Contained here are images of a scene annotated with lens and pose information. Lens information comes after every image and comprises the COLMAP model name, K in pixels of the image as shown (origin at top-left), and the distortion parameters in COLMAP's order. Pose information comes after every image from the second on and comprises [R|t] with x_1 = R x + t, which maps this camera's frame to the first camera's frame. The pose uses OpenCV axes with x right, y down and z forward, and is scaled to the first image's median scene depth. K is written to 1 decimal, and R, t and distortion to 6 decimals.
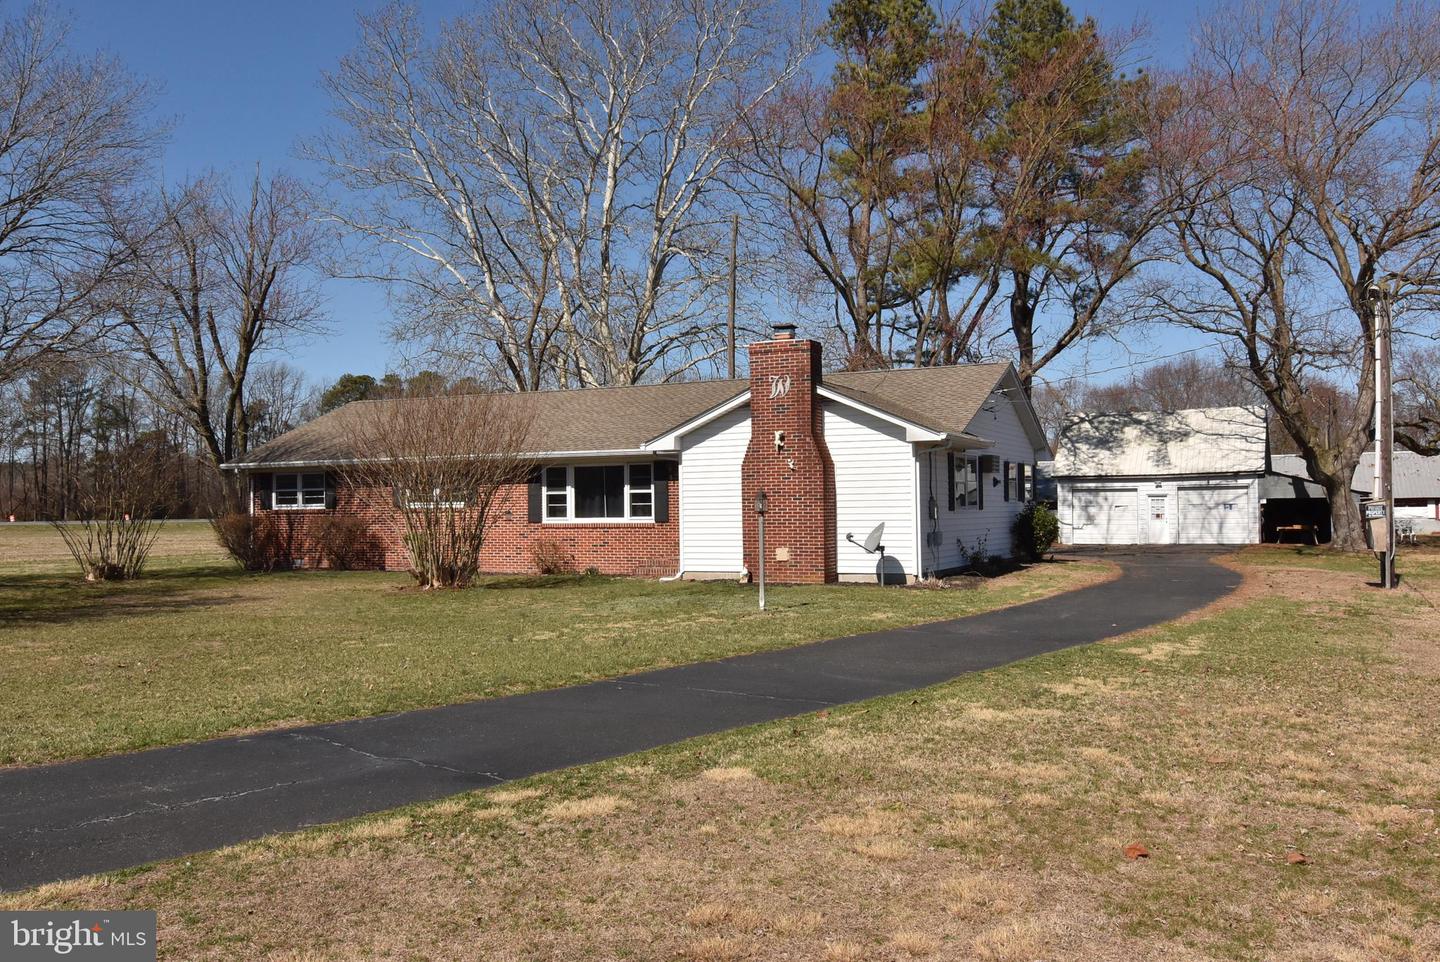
lens RADIAL K [[1195.1, 0, 718.2], [0, 1195.1, 504.7], [0, 0, 1]] dist [0.004486, -0.000470]
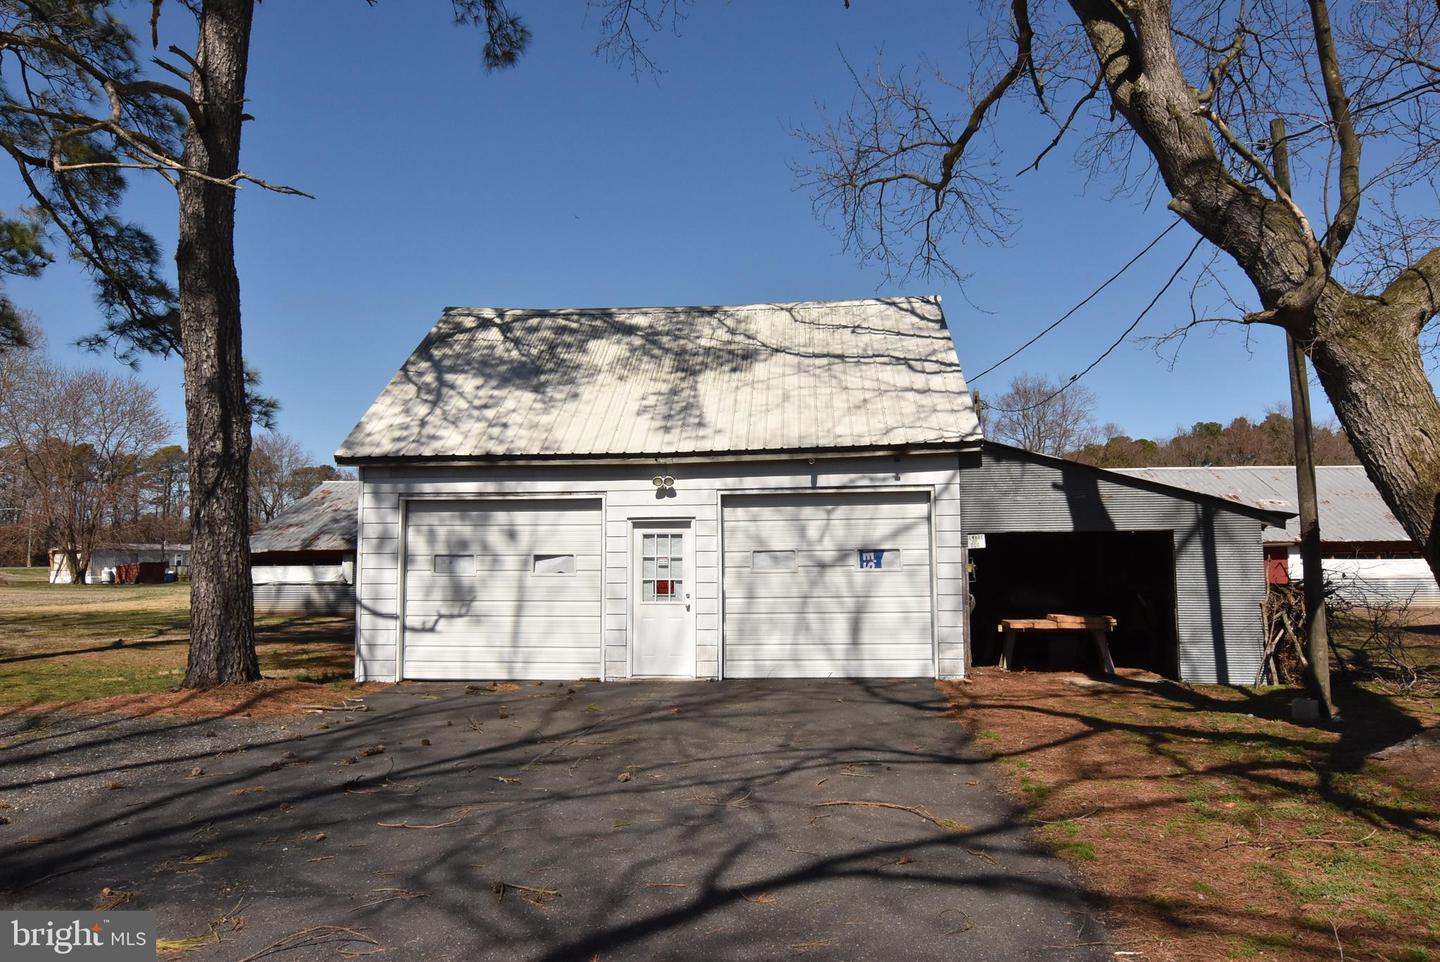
lens RADIAL K [[1028.7, 0, 720.0], [0, 1028.7, 481.0], [0, 0, 1]] dist [-0.001004, -0.000096]
pose [[0.935108, 0.028200, 0.353239, 0.251075], [-0.002265, 0.997284, -0.073620, 0.001041], [-0.354355, 0.068042, 0.932632, 0.653640]]
